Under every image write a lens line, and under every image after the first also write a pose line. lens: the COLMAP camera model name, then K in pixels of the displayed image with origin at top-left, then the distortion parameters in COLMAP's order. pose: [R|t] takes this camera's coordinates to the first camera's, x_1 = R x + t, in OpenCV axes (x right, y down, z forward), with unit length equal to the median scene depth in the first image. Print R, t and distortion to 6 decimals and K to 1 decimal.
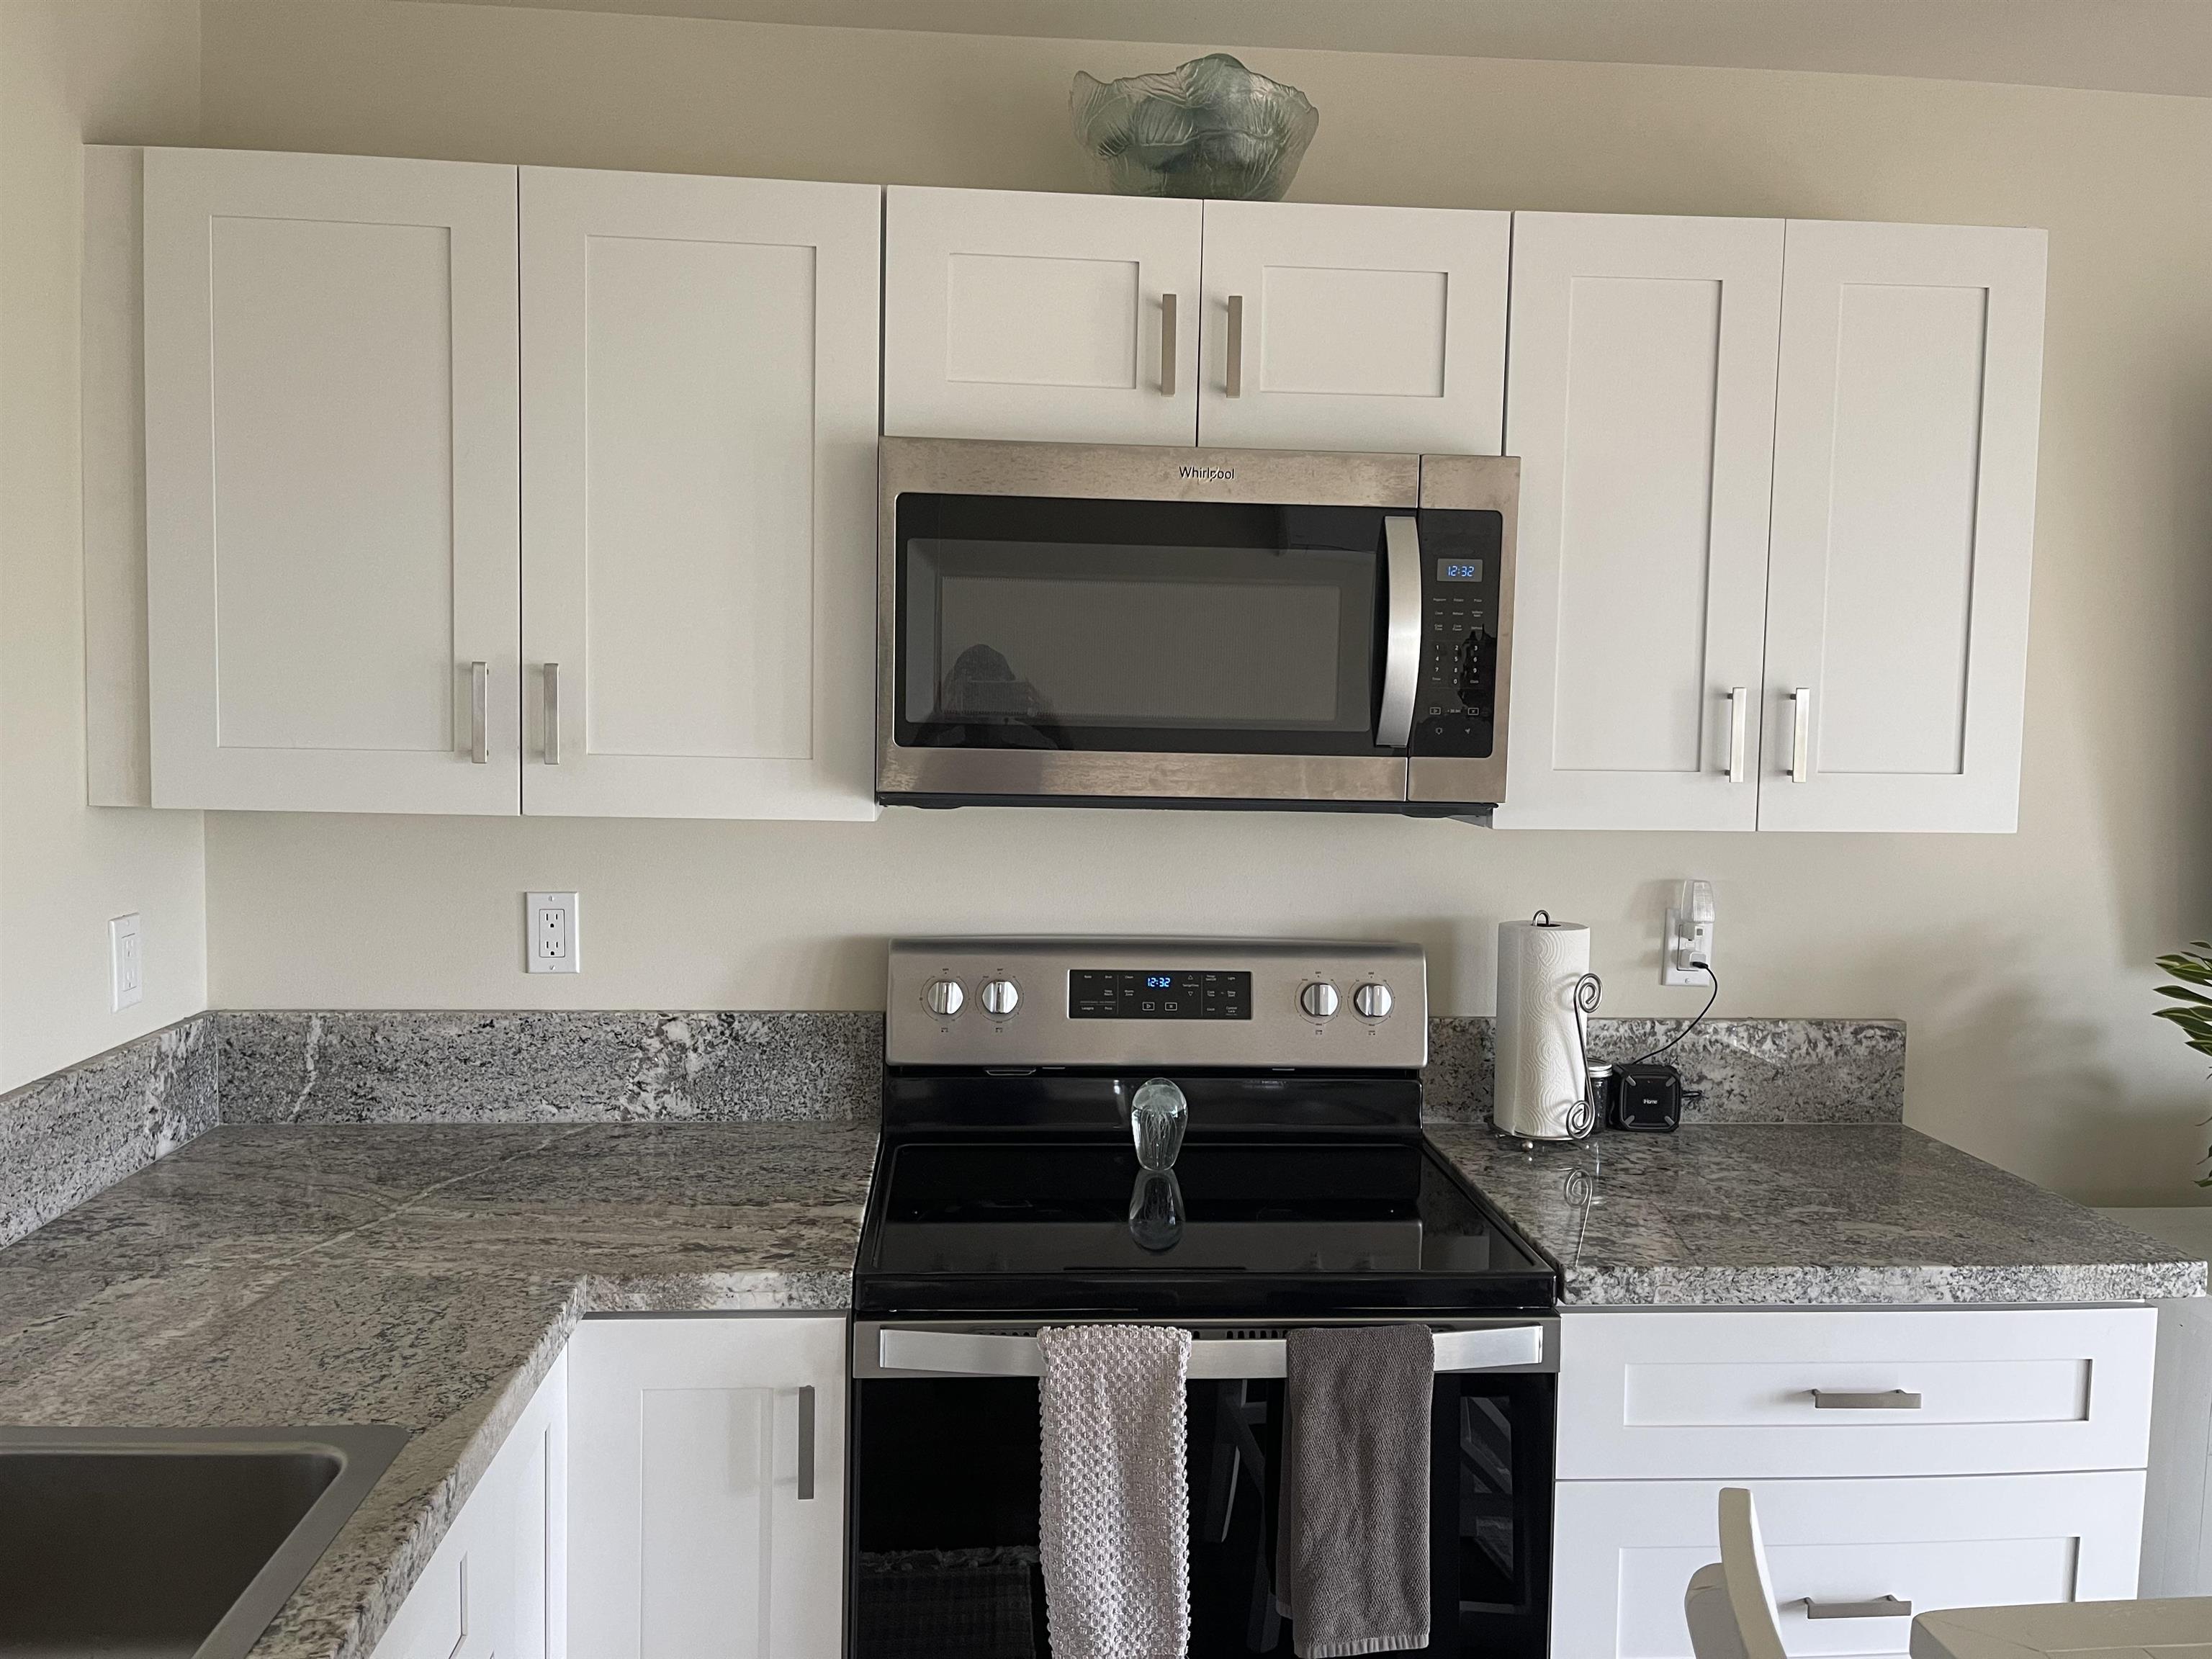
lens RADIAL K [[1684.6, 0, 1100.7], [0, 1684.6, 802.5], [0, 0, 1]] dist [0.016042, -0.000398]
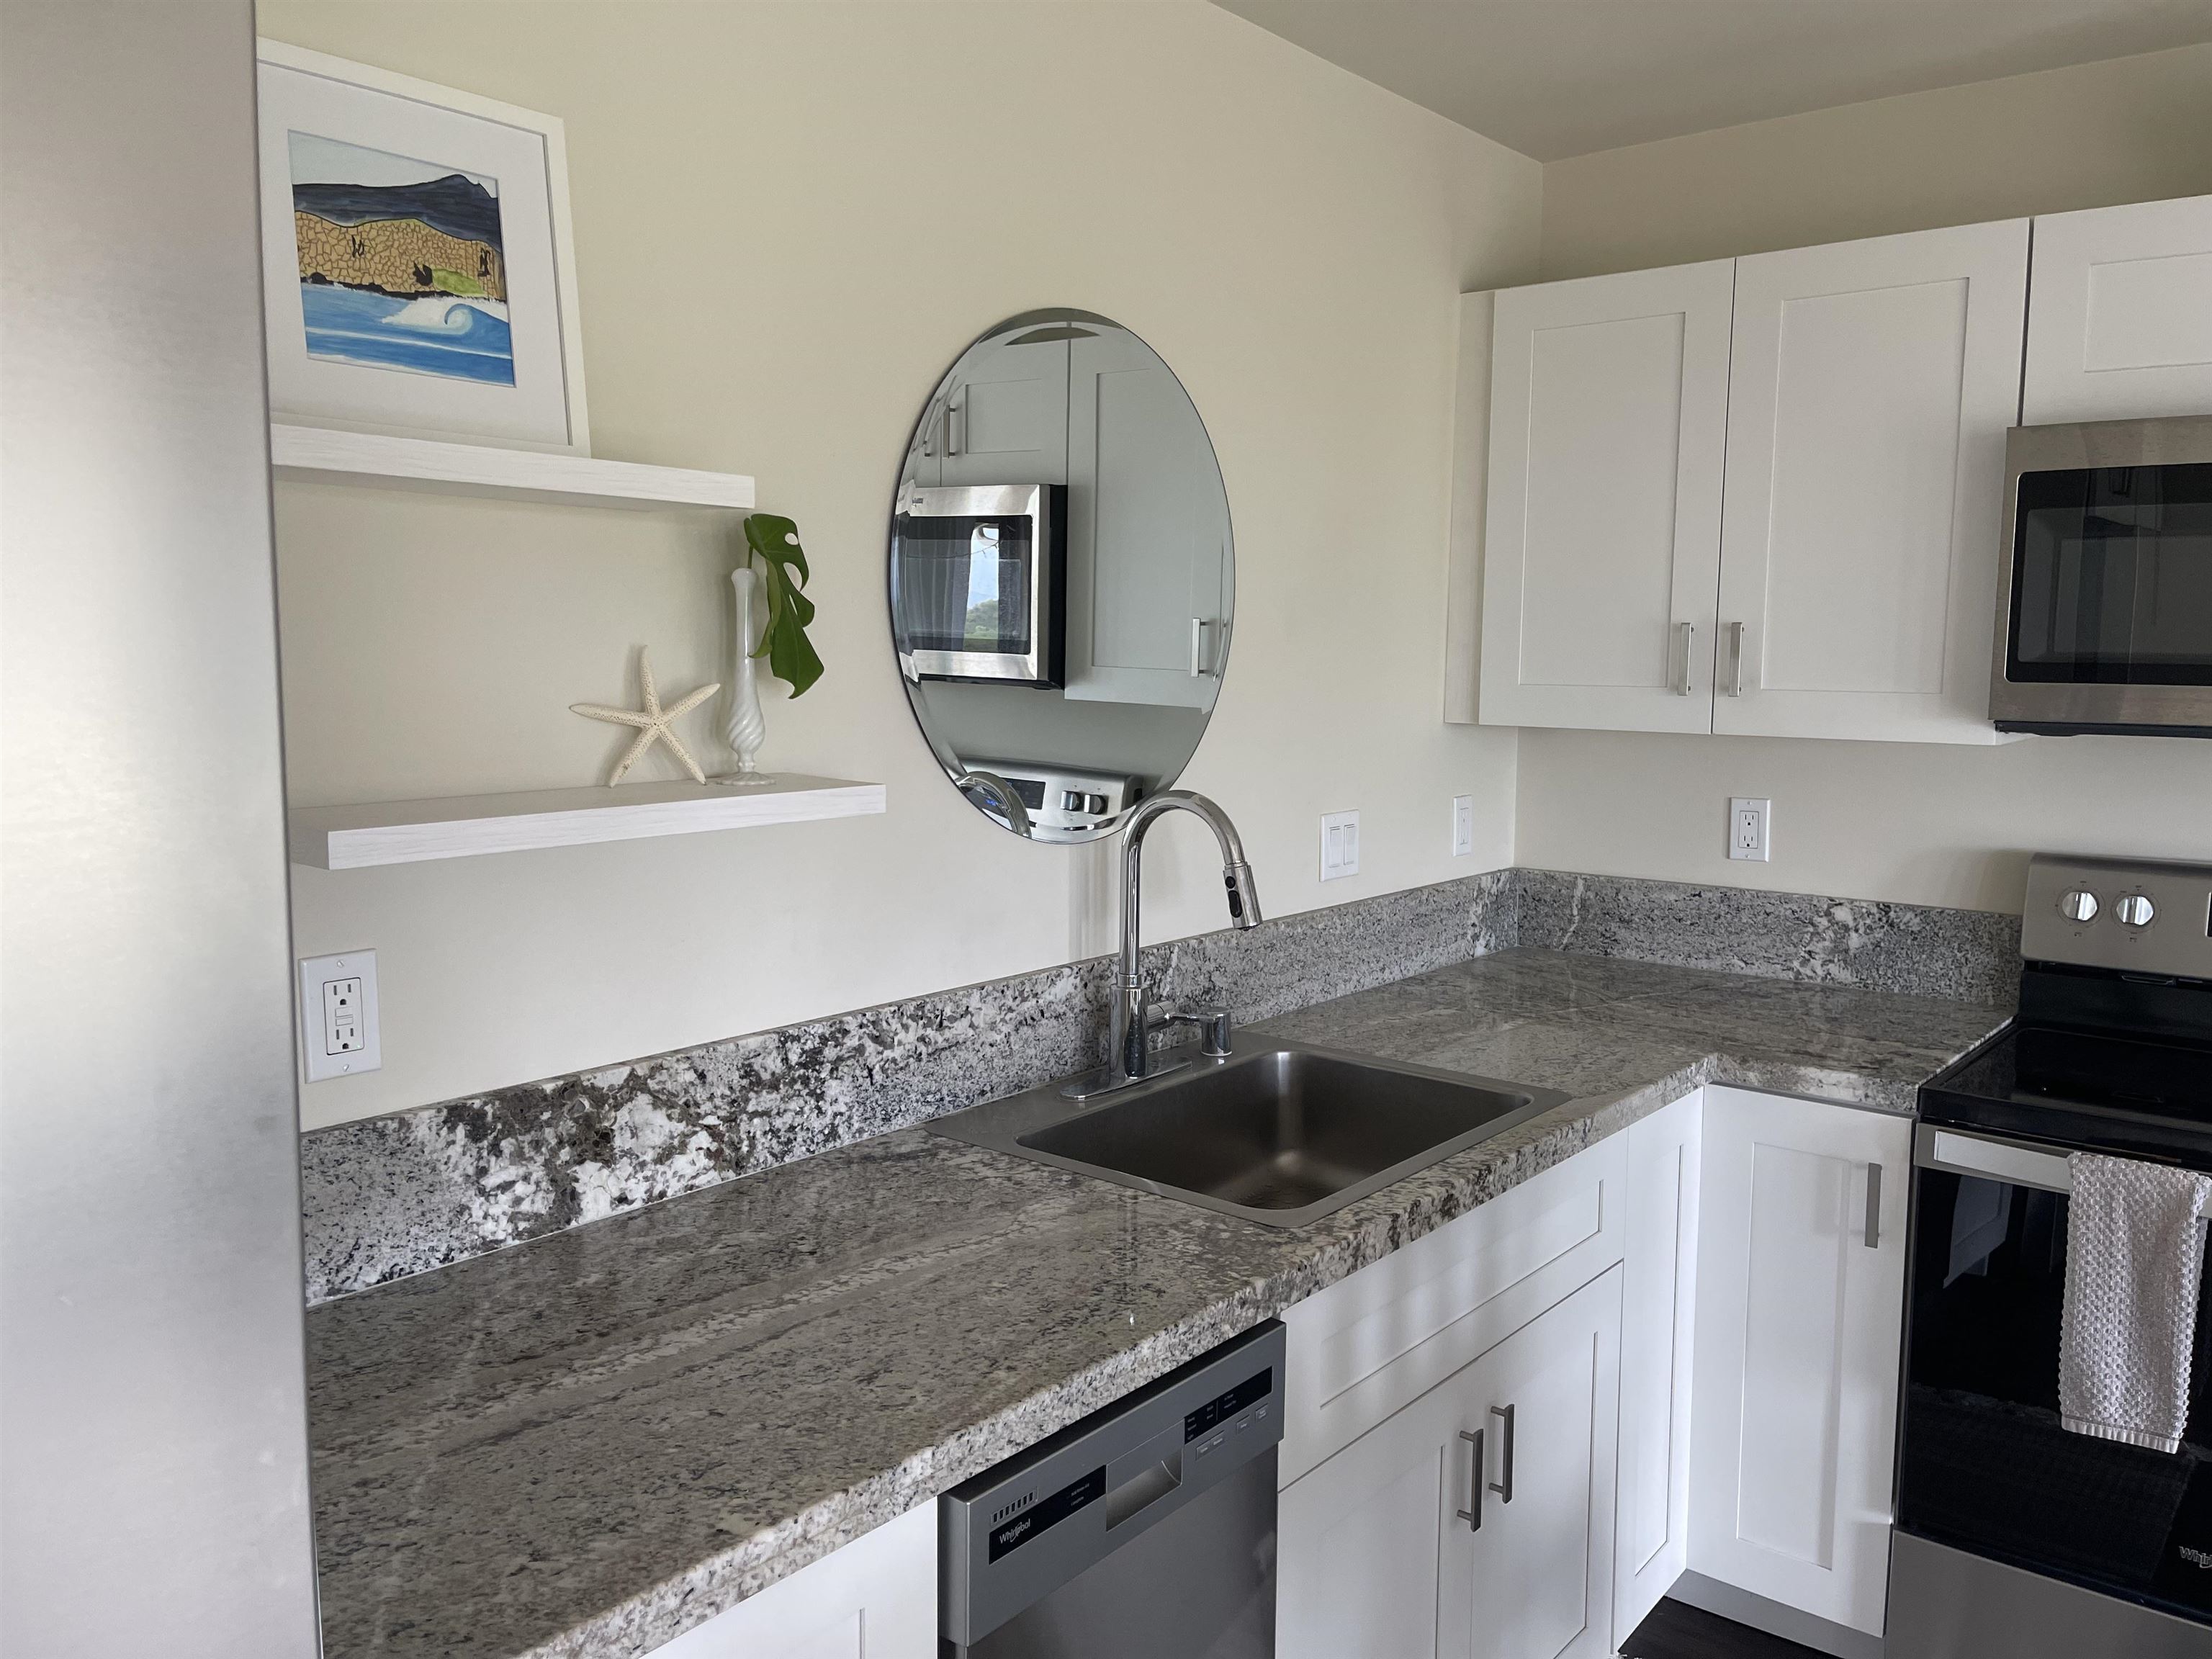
lens RADIAL K [[1652.2, 0, 1120.0], [0, 1652.2, 818.7], [0, 0, 1]] dist [0.020959, -0.001217]
pose [[0.716013, 0.057560, -0.695710, 0.231125], [-0.036453, 0.998318, 0.045079, 0.030395], [0.697134, -0.006916, 0.716907, -0.273353]]
